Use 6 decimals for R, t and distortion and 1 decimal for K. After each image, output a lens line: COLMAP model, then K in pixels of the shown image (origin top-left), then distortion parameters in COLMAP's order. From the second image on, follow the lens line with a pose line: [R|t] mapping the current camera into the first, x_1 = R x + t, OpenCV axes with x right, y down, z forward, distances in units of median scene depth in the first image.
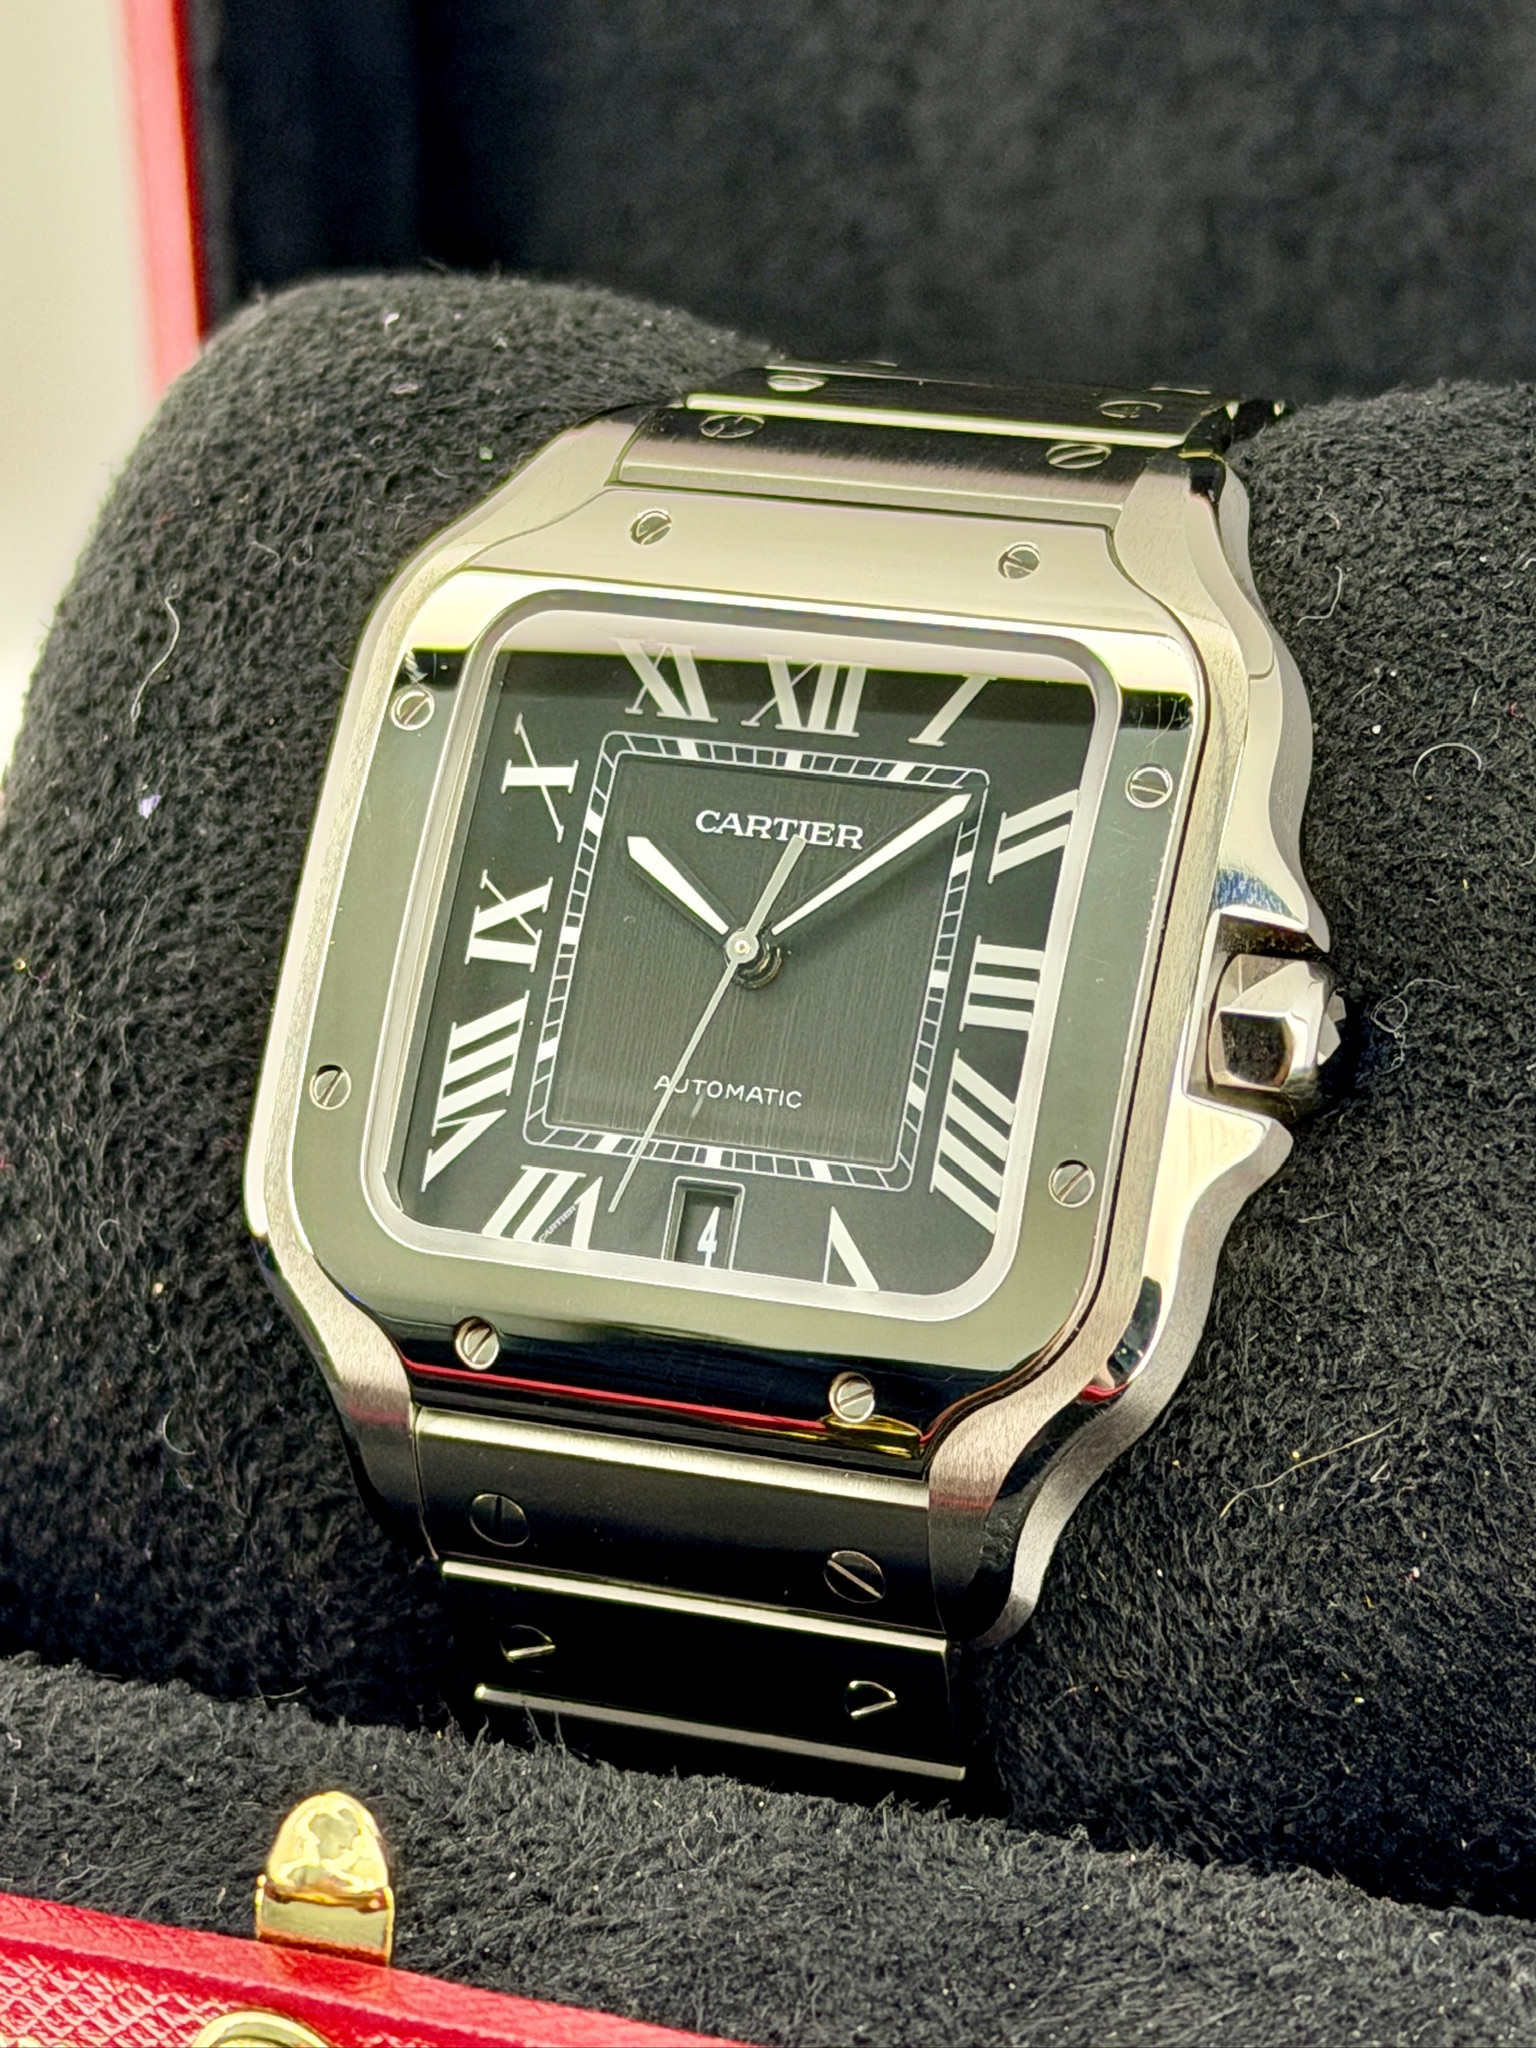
lens RADIAL K [[6135.3, 0, 689.9], [0, 6135.3, 1023.4], [0, 0, 1]] dist [1.204912, 1.039546]
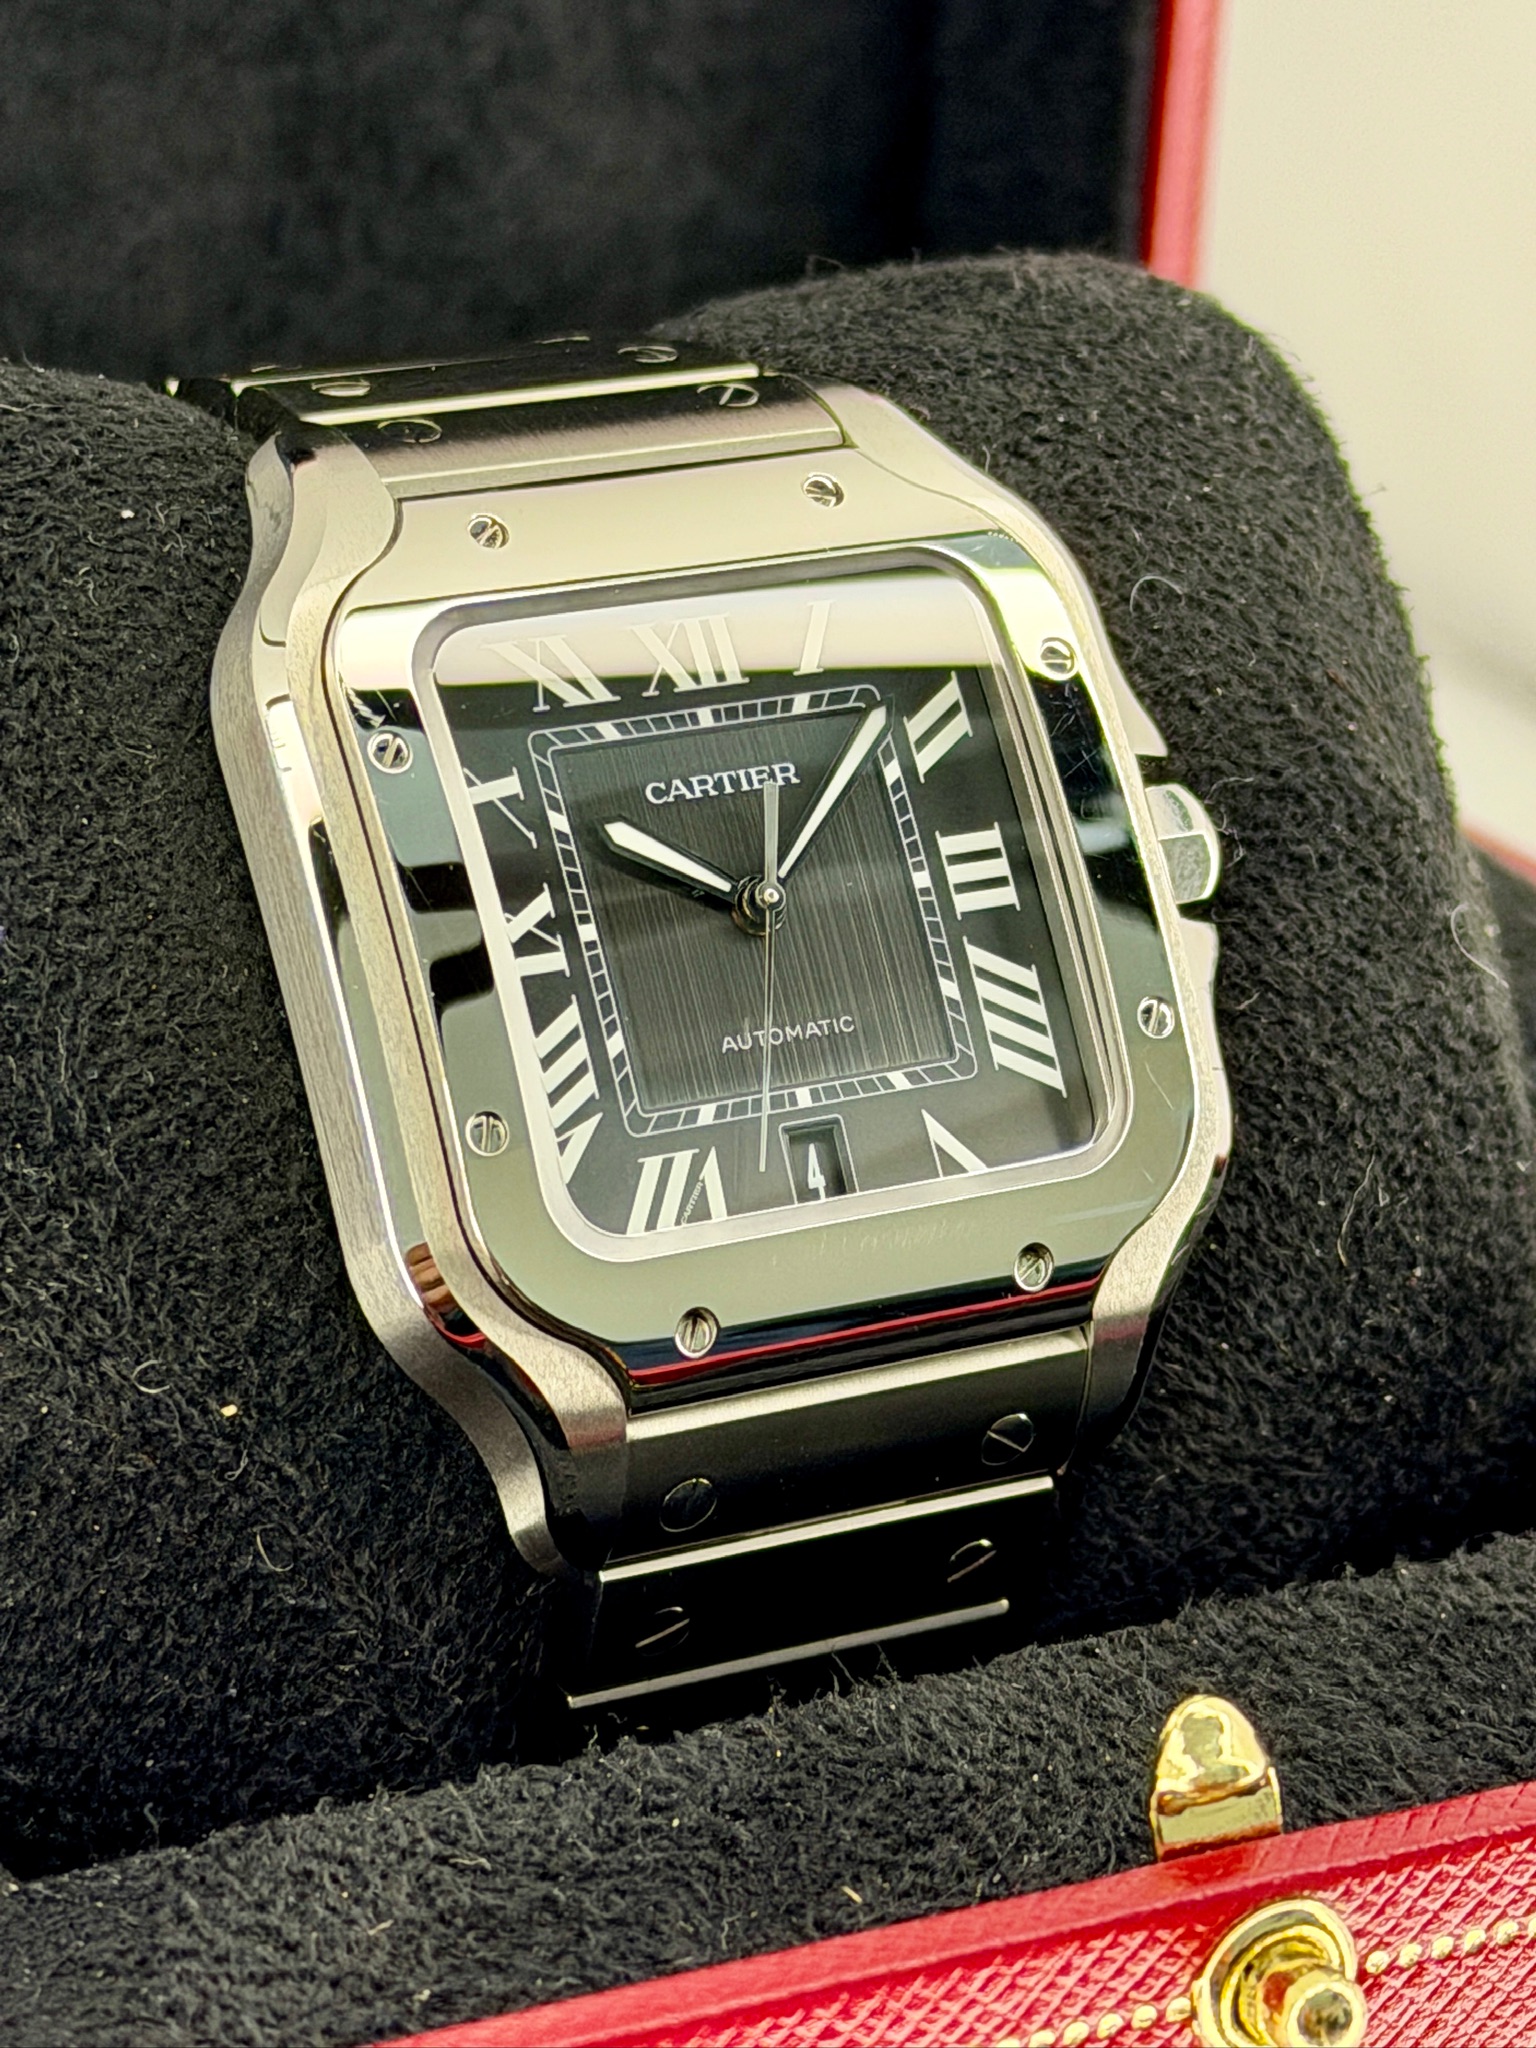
lens RADIAL K [[6135.3, 0, 689.9], [0, 6135.3, 1023.4], [0, 0, 1]] dist [1.204912, 1.039546]
pose [[0.647986, -0.237847, 0.723563, -0.750991], [0.239508, 0.965430, 0.102862, -0.100844], [-0.723015, 0.106645, 0.682552, 0.303478]]
